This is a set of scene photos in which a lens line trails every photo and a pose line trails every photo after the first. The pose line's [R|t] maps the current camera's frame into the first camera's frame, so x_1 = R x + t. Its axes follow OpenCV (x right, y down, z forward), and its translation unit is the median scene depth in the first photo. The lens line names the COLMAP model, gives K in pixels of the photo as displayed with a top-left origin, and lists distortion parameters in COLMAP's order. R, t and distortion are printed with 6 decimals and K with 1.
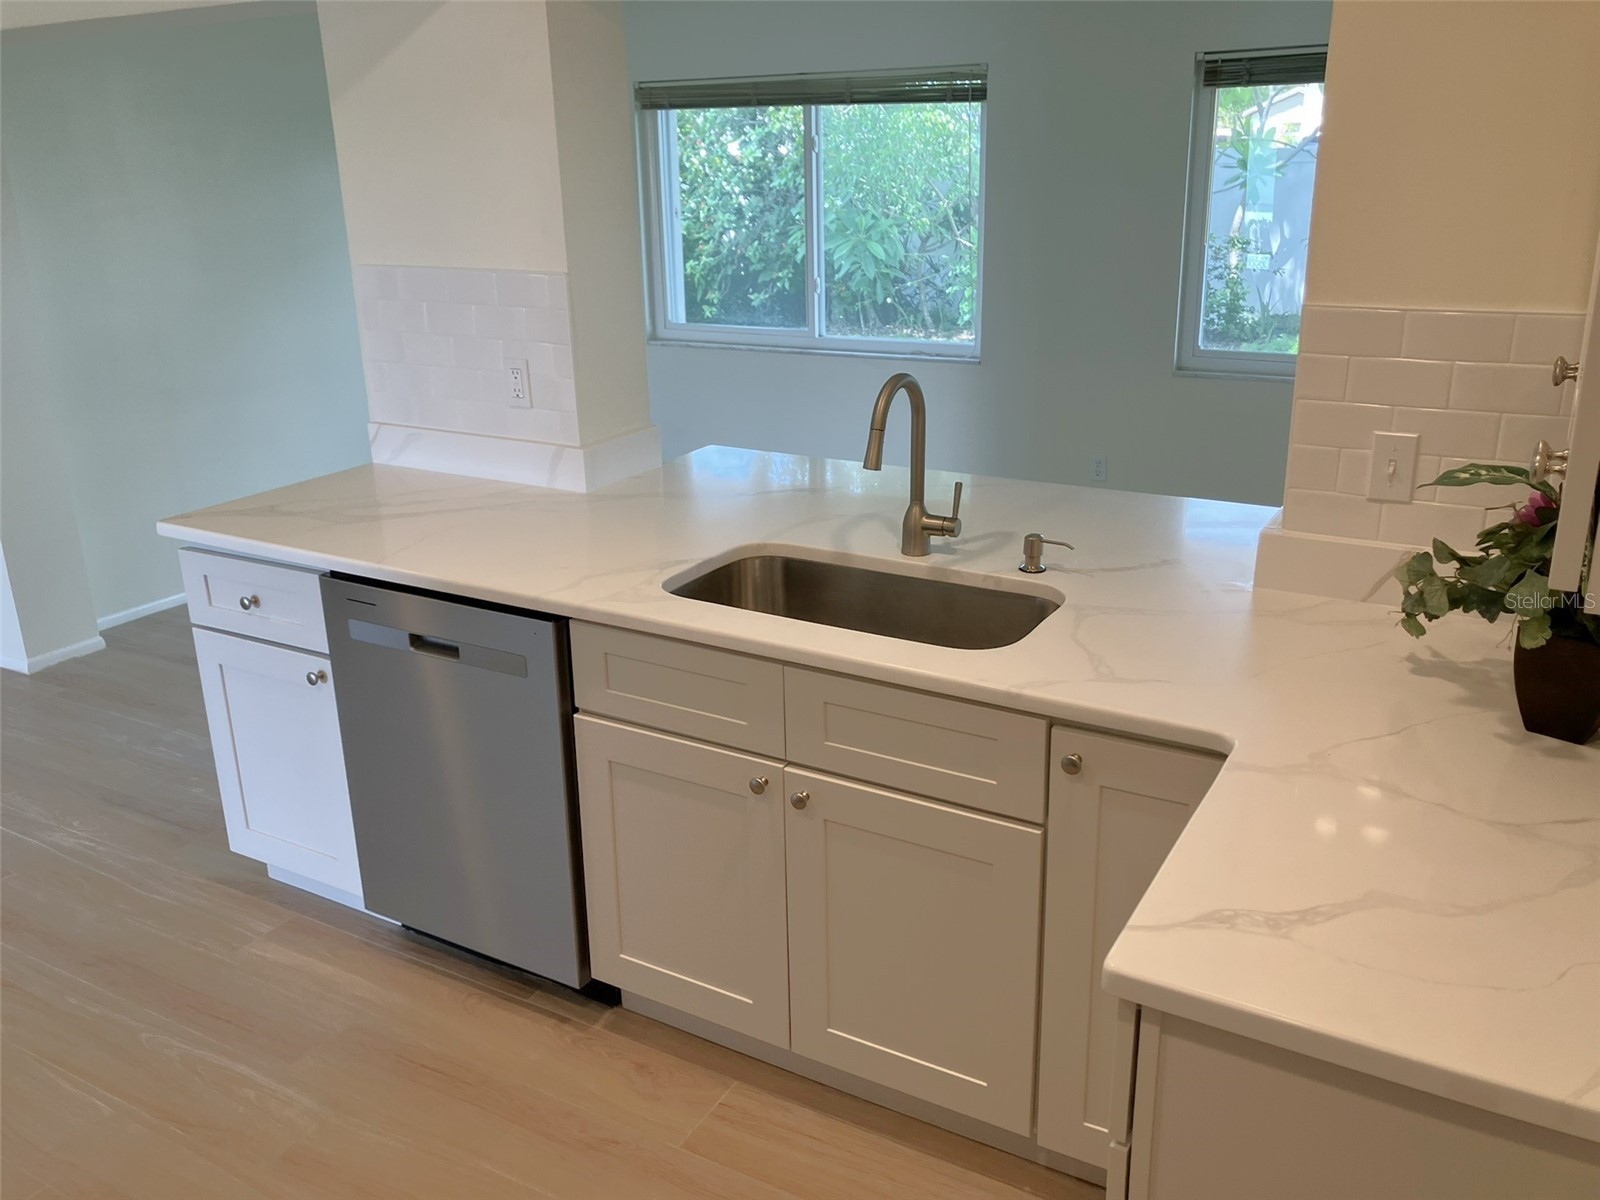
lens RADIAL K [[1314.6, 0, 793.8], [0, 1314.6, 586.5], [0, 0, 1]] dist [0.073506, -0.133825]
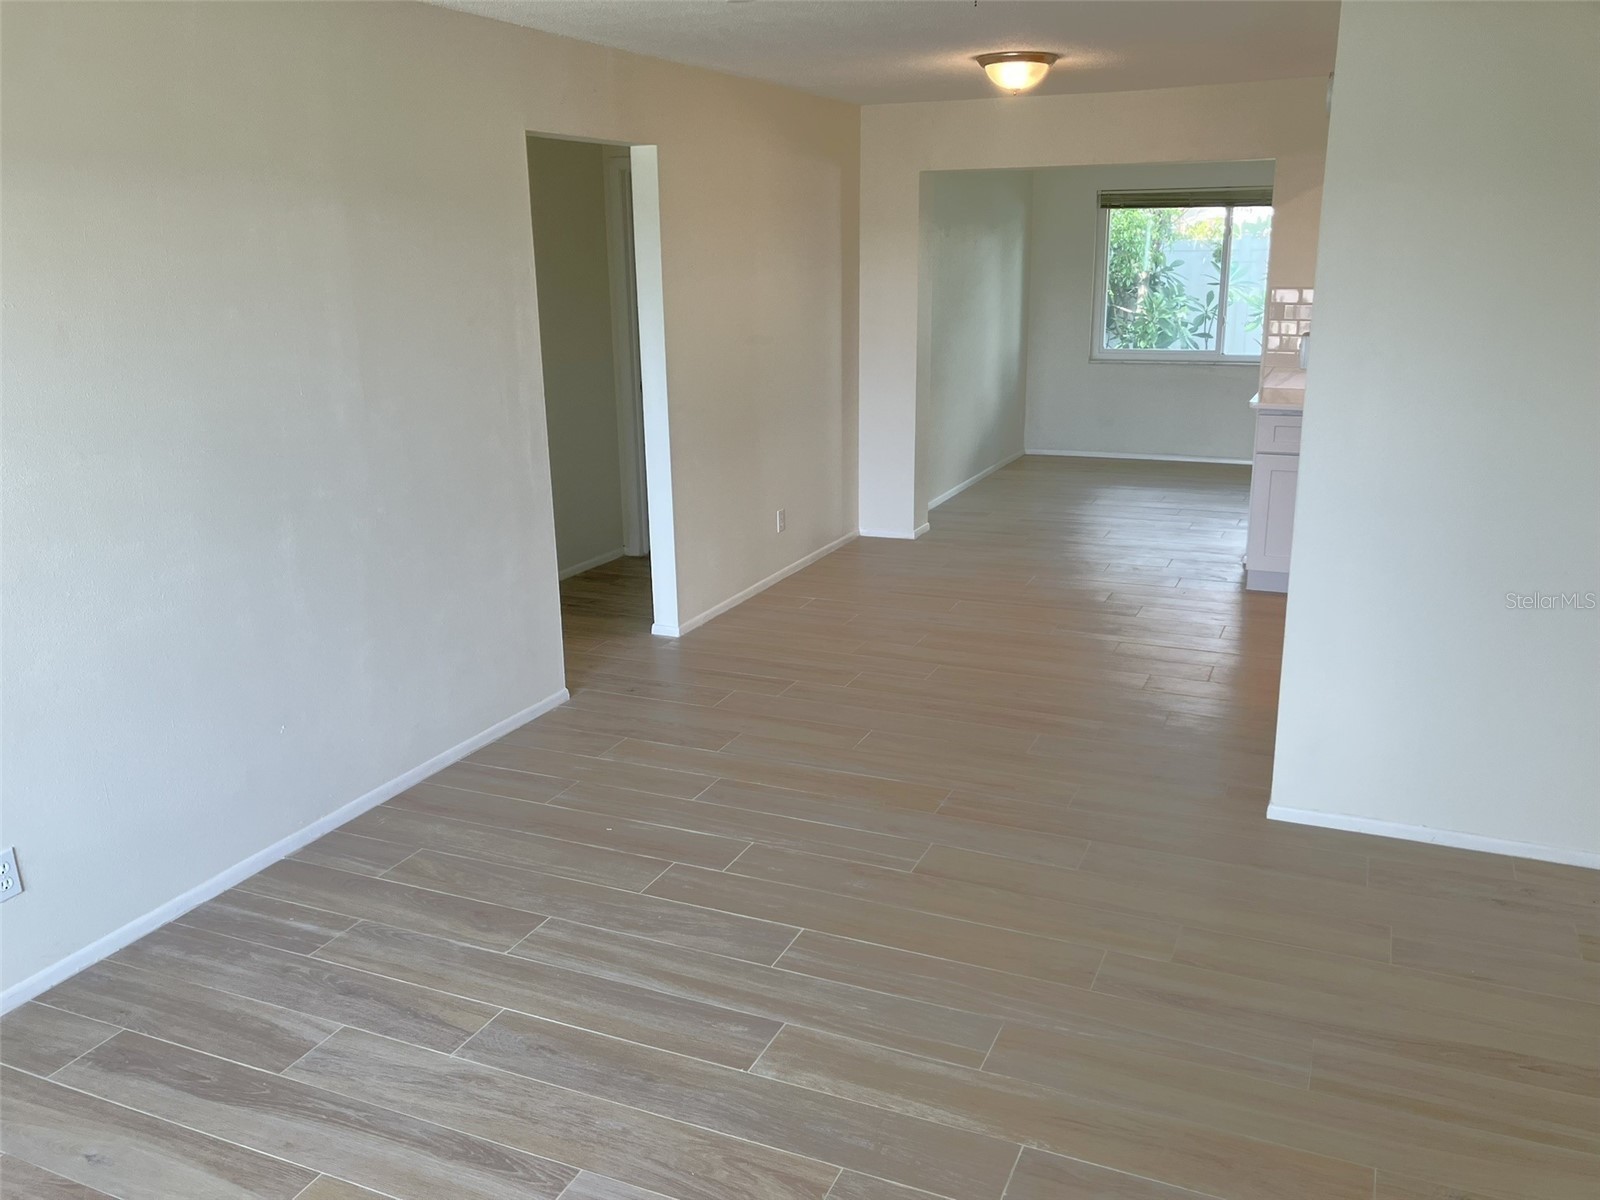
lens RADIAL K [[1336.9, 0, 794.6], [0, 1336.9, 579.4], [0, 0, 1]] dist [0.048555, -0.058583]
pose [[0.994236, -0.019292, 0.105468, -0.650517], [0.026807, 0.997165, -0.070313, 0.165300], [-0.103812, 0.072735, 0.991934, -0.466799]]
